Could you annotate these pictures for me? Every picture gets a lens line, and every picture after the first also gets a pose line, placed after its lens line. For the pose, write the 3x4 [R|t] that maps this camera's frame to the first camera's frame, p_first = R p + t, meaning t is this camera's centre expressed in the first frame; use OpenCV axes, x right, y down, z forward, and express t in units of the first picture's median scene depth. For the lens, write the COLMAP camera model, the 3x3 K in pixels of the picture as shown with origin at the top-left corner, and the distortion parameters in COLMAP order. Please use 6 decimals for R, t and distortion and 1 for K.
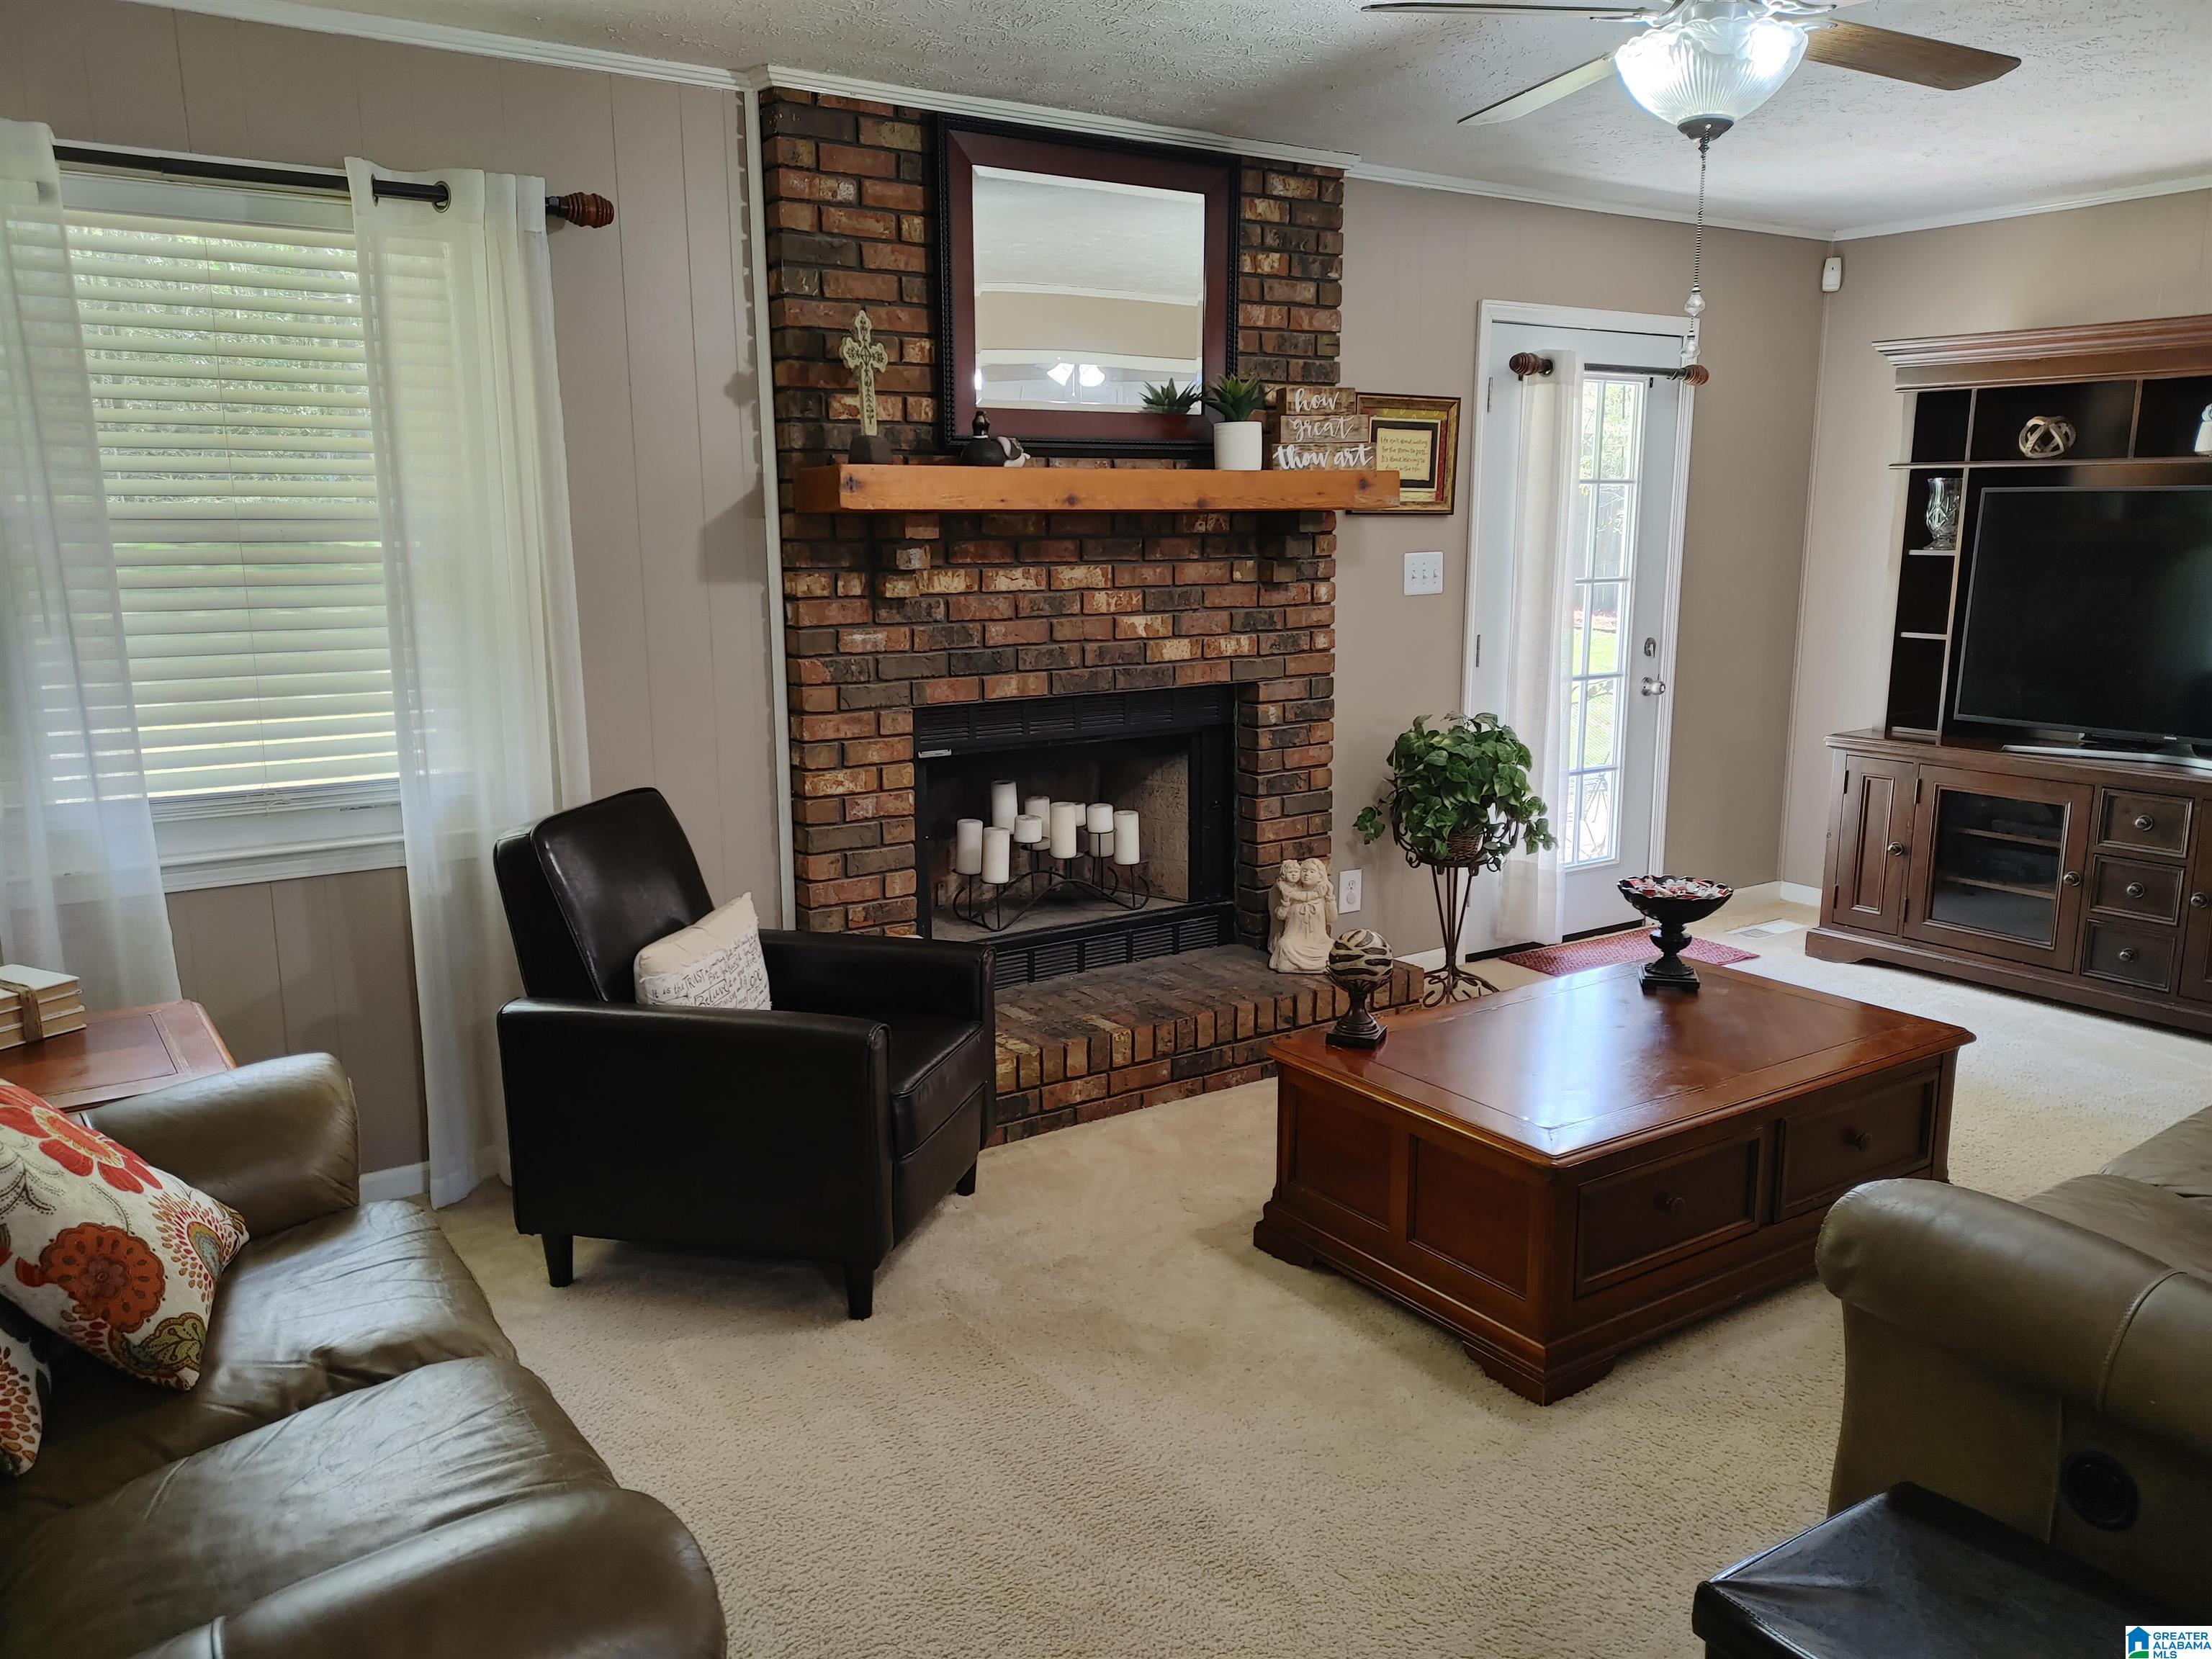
lens RADIAL K [[1686.0, 0, 1102.2], [0, 1686.0, 847.0], [0, 0, 1]] dist [0.045816, -0.025707]
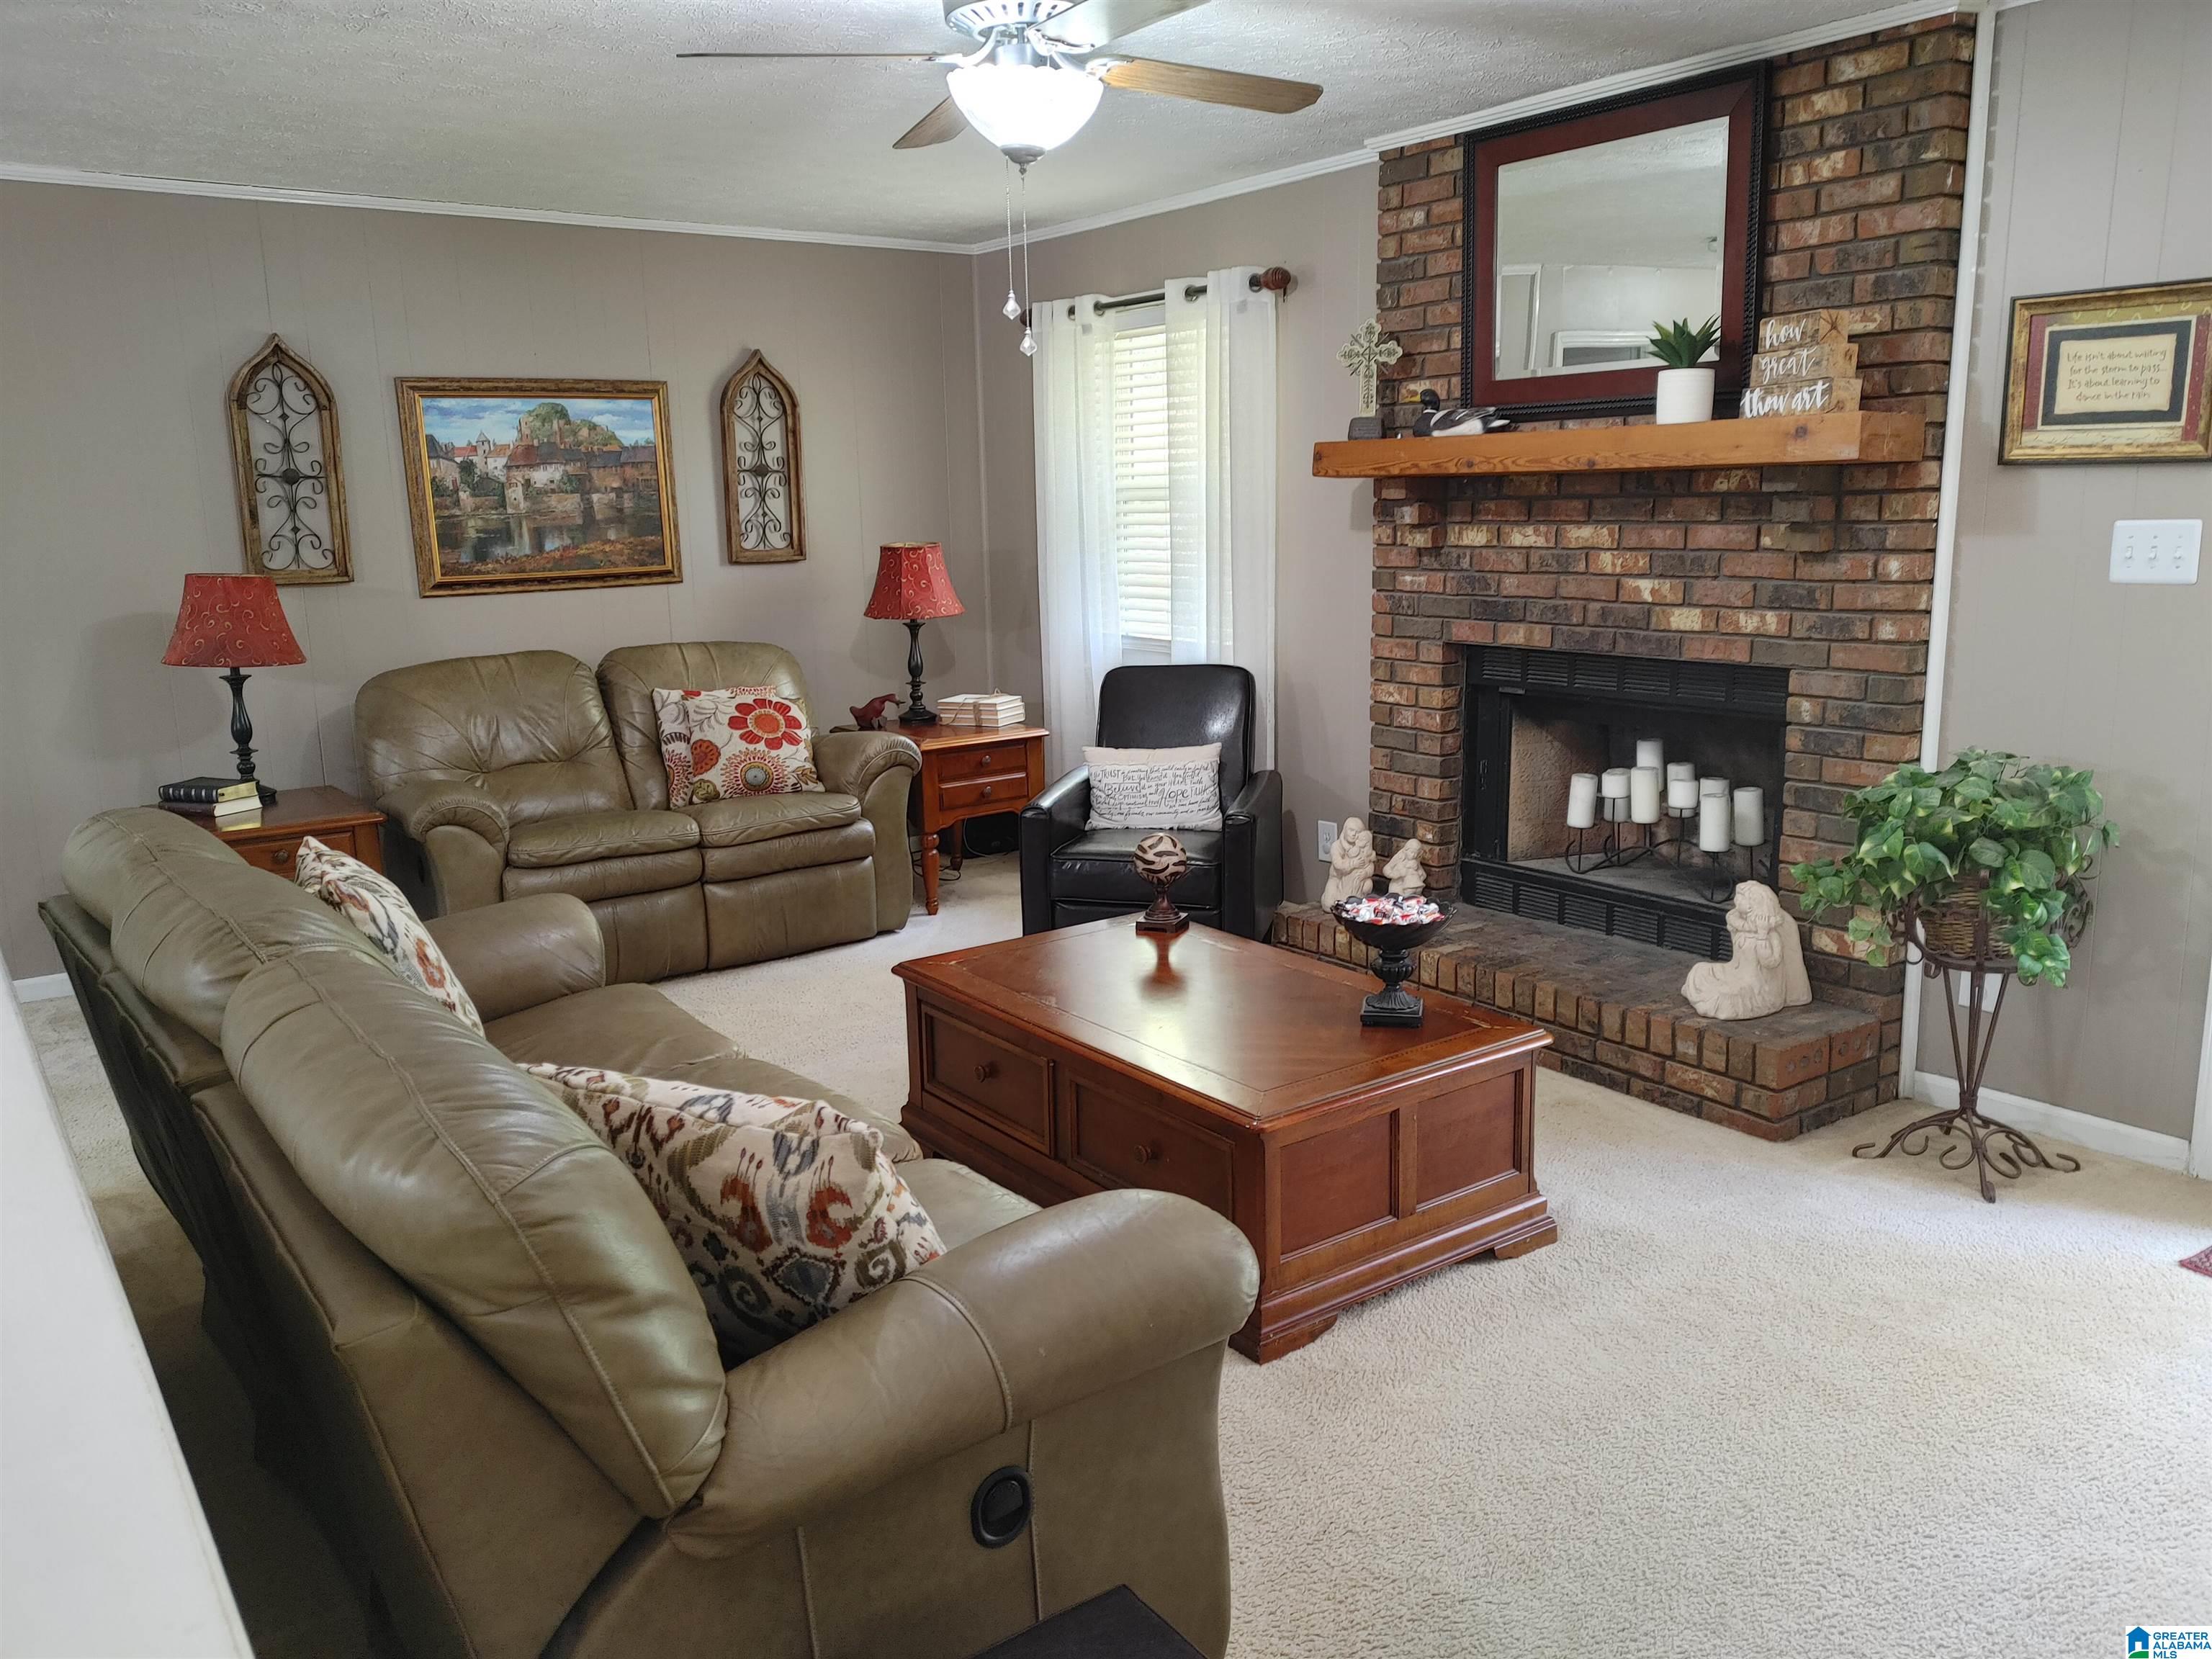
lens RADIAL K [[1686.0, 0, 1098.9], [0, 1686.0, 821.9], [0, 0, 1]] dist [0.045816, -0.025707]
pose [[0.026852, 0.195292, -0.980378, 0.980318], [-0.176150, 0.966309, 0.187665, -0.129347], [0.983997, 0.167654, 0.060348, 0.658324]]
